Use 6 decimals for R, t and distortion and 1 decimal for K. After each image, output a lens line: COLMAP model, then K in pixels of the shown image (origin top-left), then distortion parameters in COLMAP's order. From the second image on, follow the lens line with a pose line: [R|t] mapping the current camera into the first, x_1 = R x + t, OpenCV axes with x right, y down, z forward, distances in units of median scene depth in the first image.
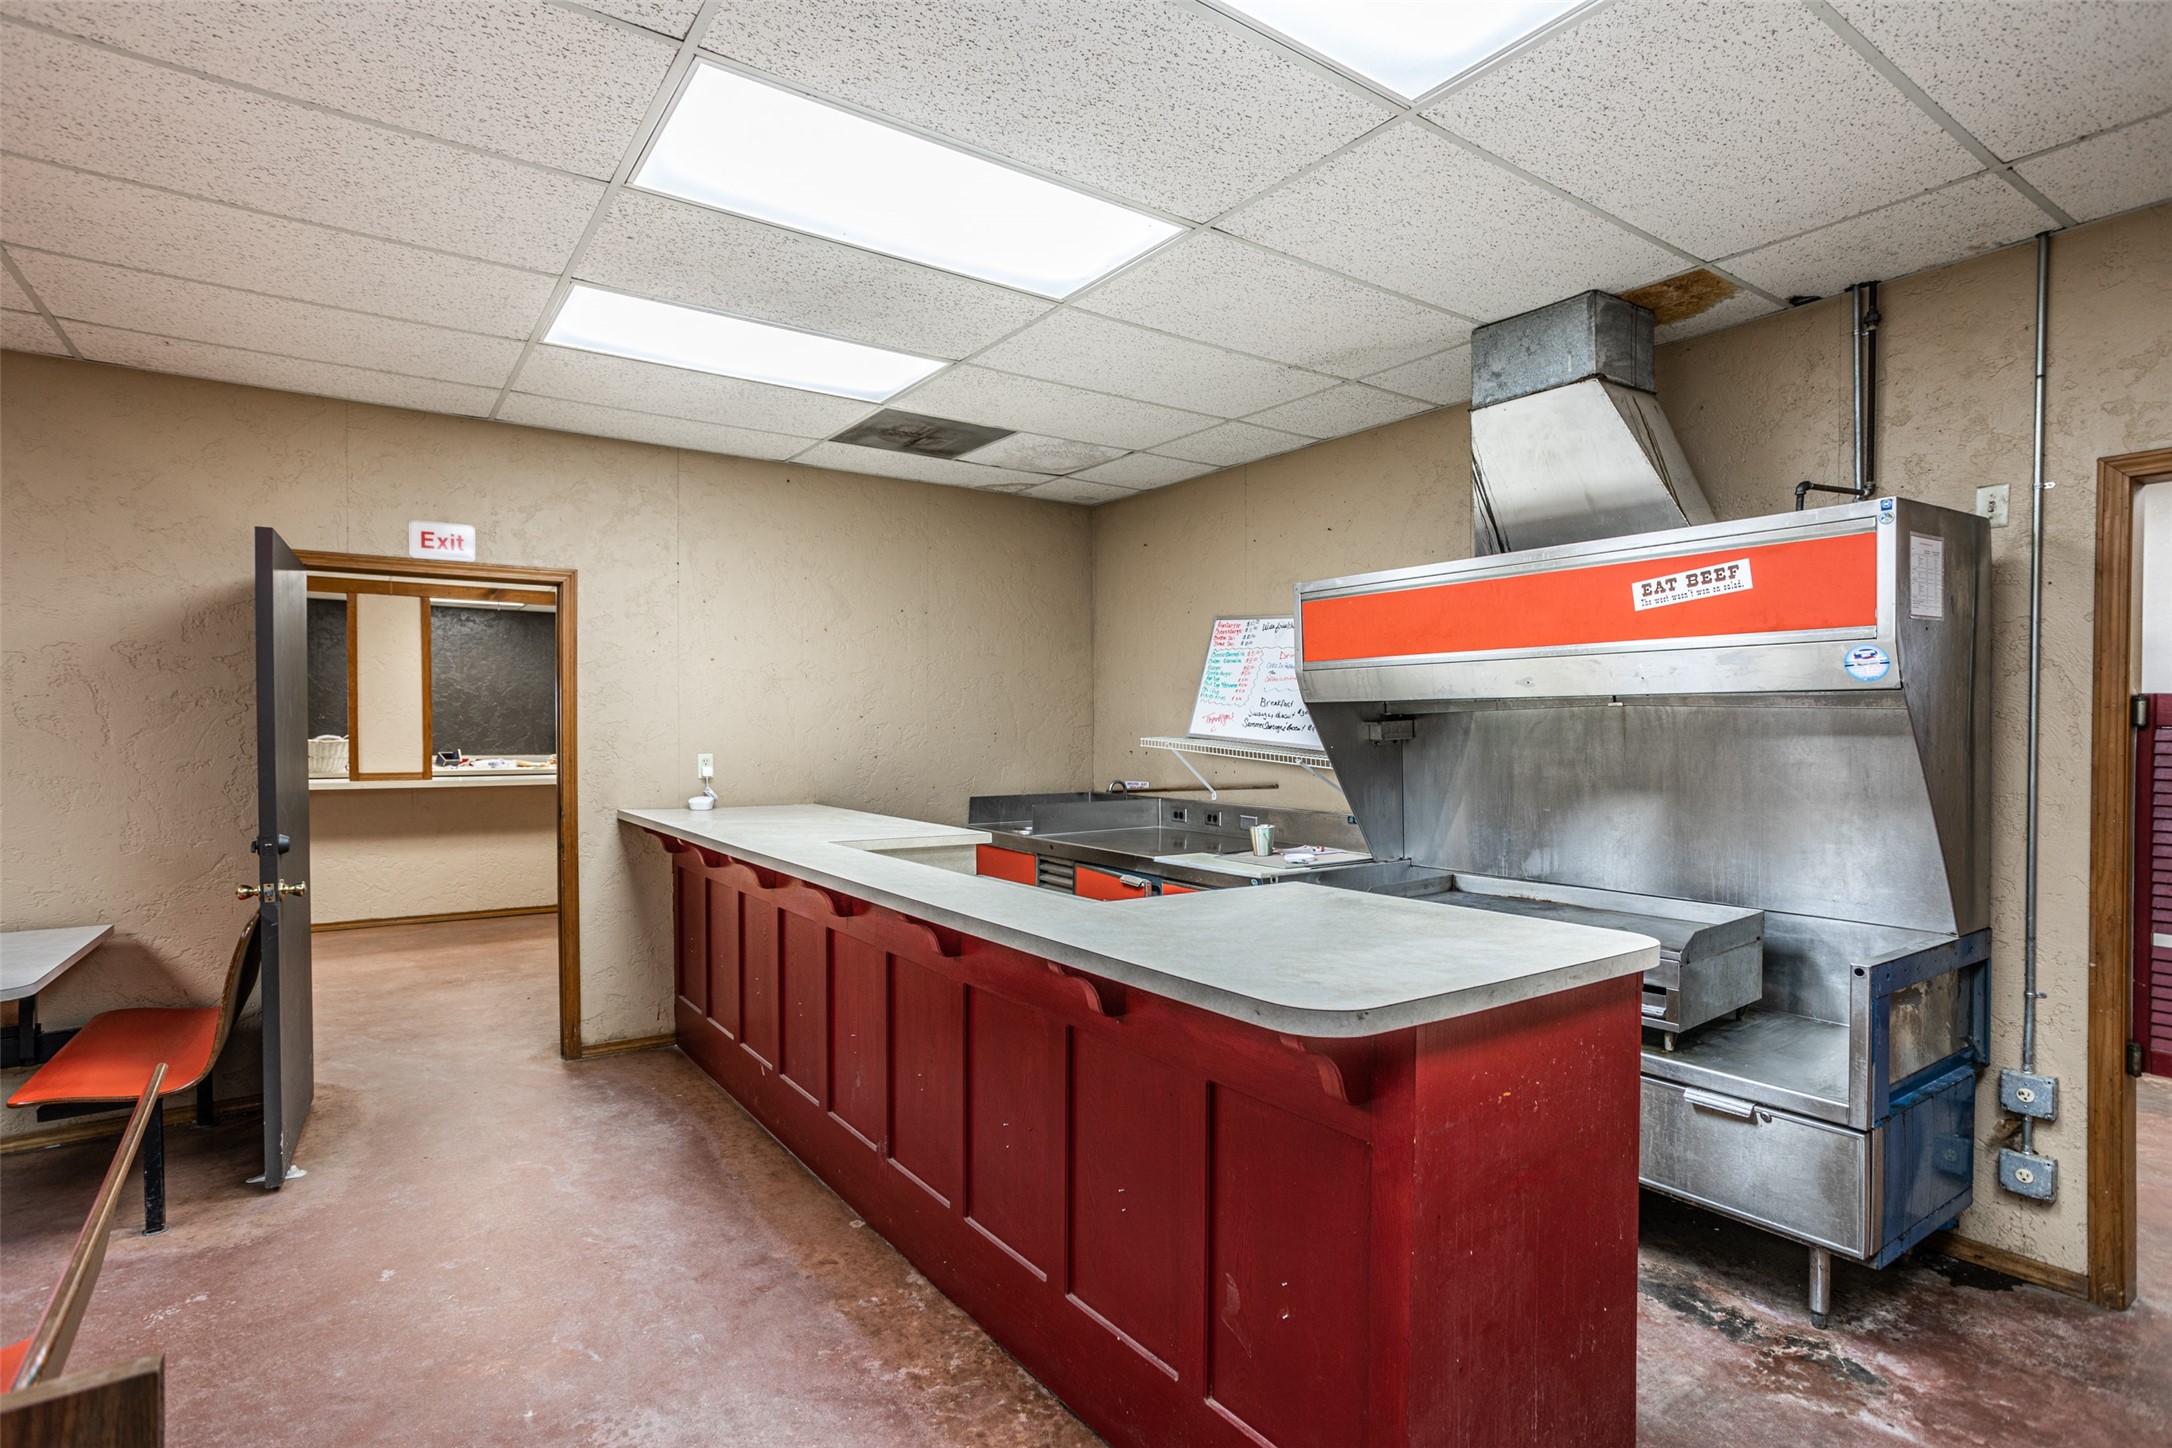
lens RADIAL K [[1067.1, 0, 1091.5], [0, 1067.1, 736.0], [0, 0, 1]] dist [-0.025590, 0.004528]
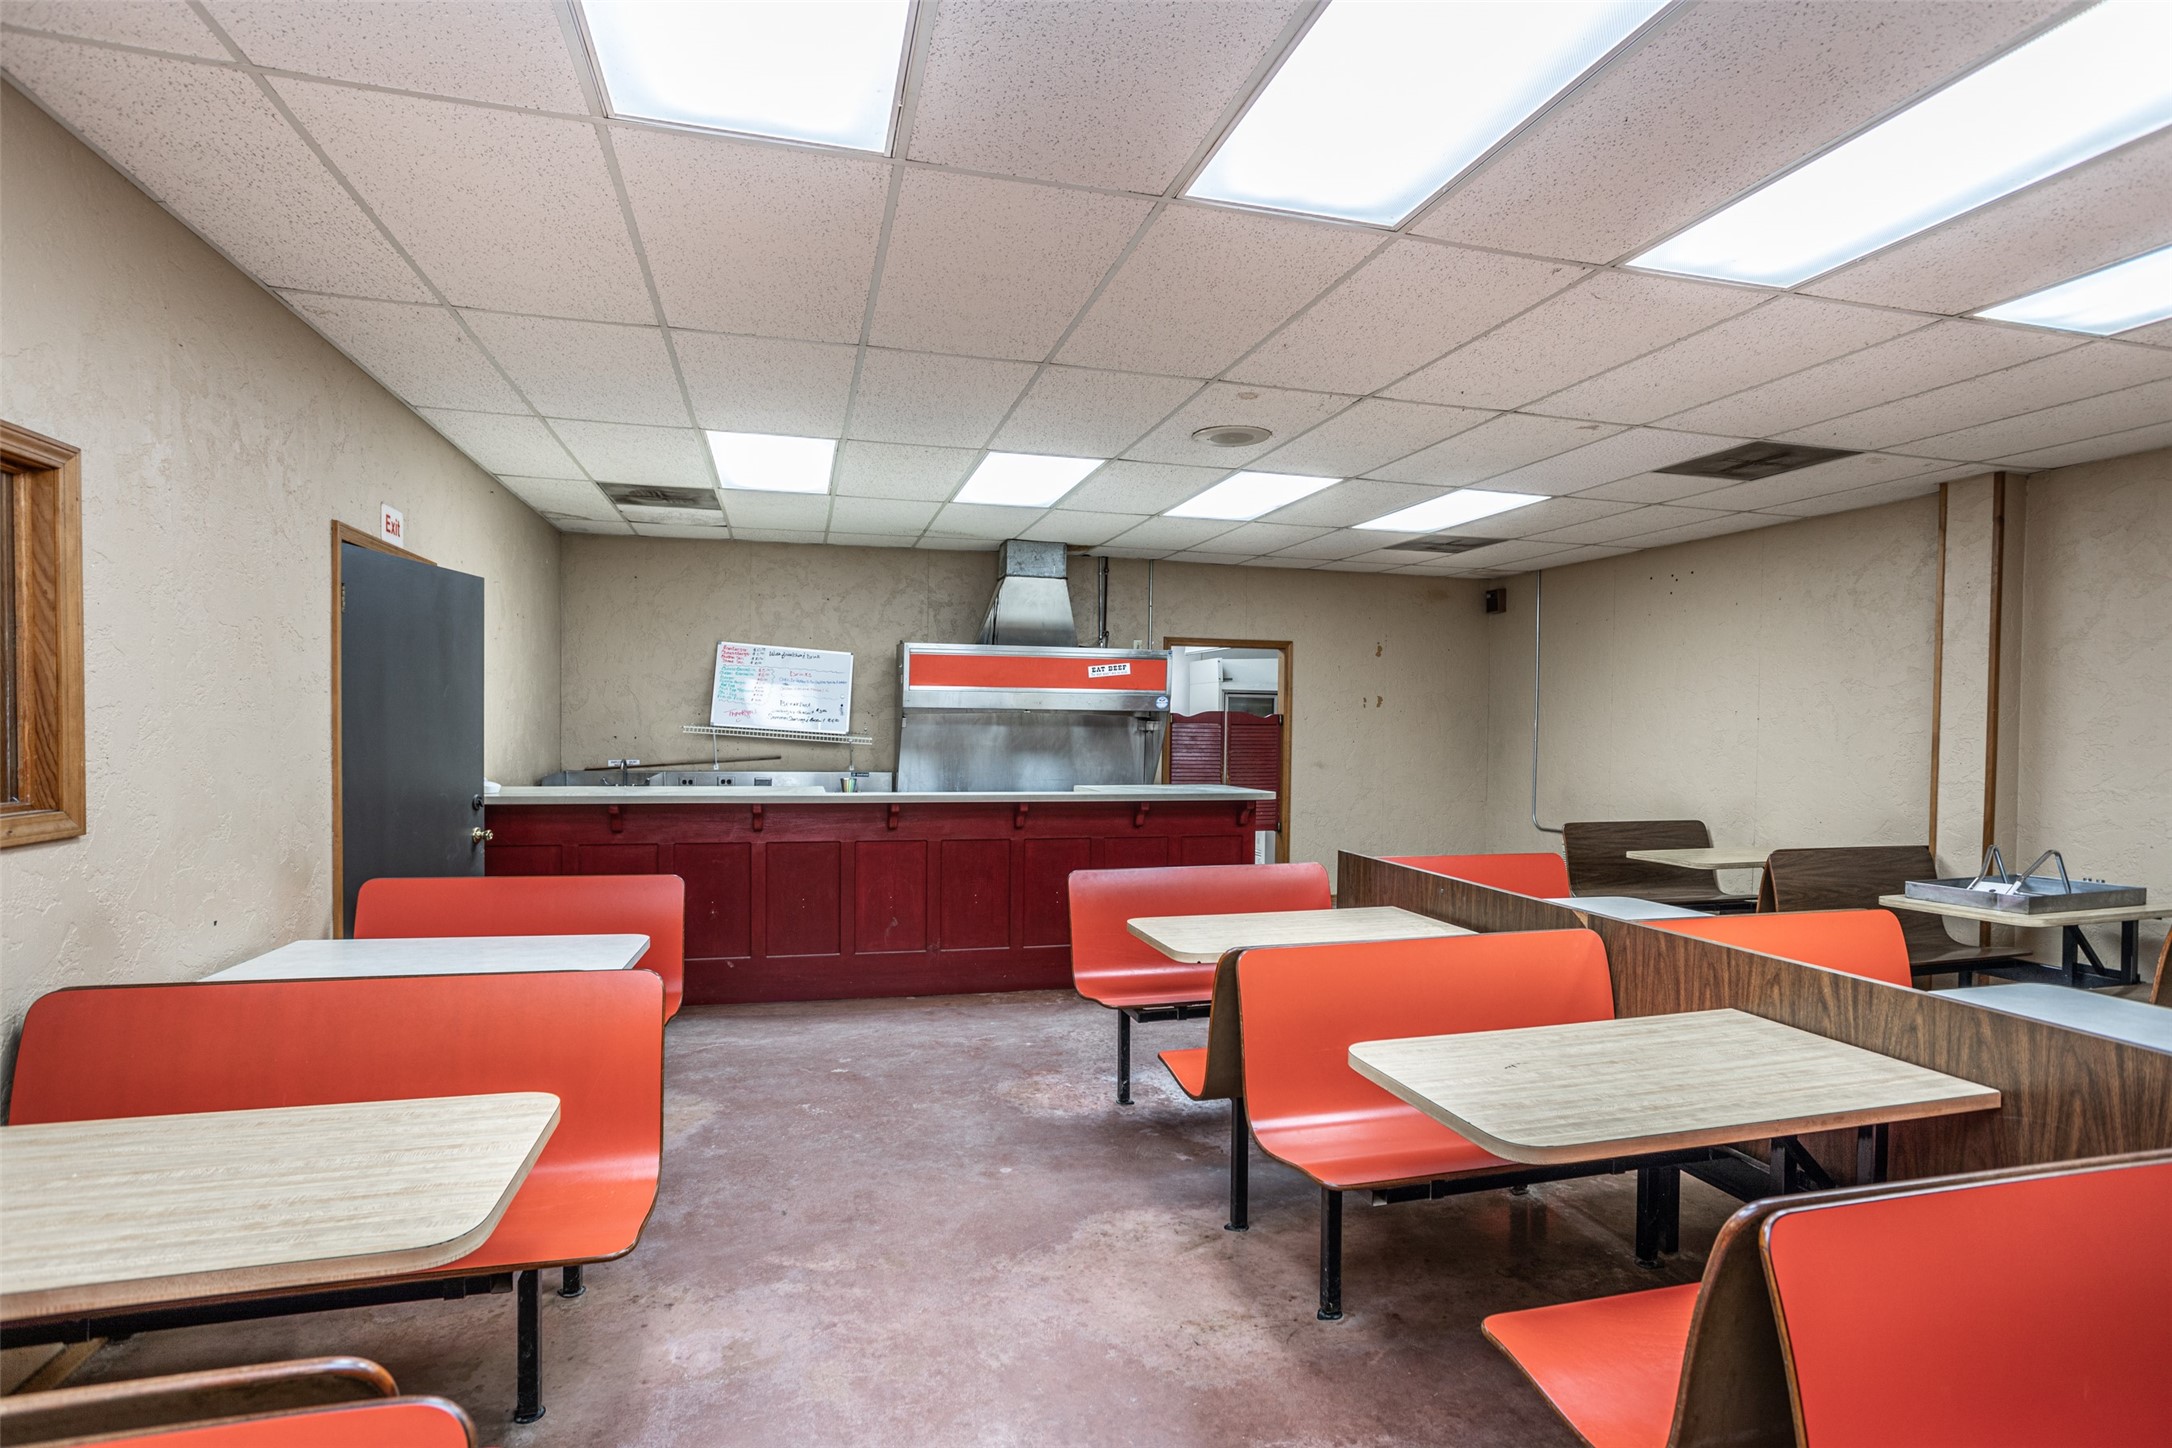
lens RADIAL K [[1067.1, 0, 1080.8], [0, 1067.1, 727.3], [0, 0, 1]] dist [-0.025590, 0.004528]
pose [[0.364552, 0.001466, 0.931182, -1.776952], [-0.002565, 0.999997, -0.000571, 0.002703], [-0.931179, -0.002180, 0.364555, 0.078070]]
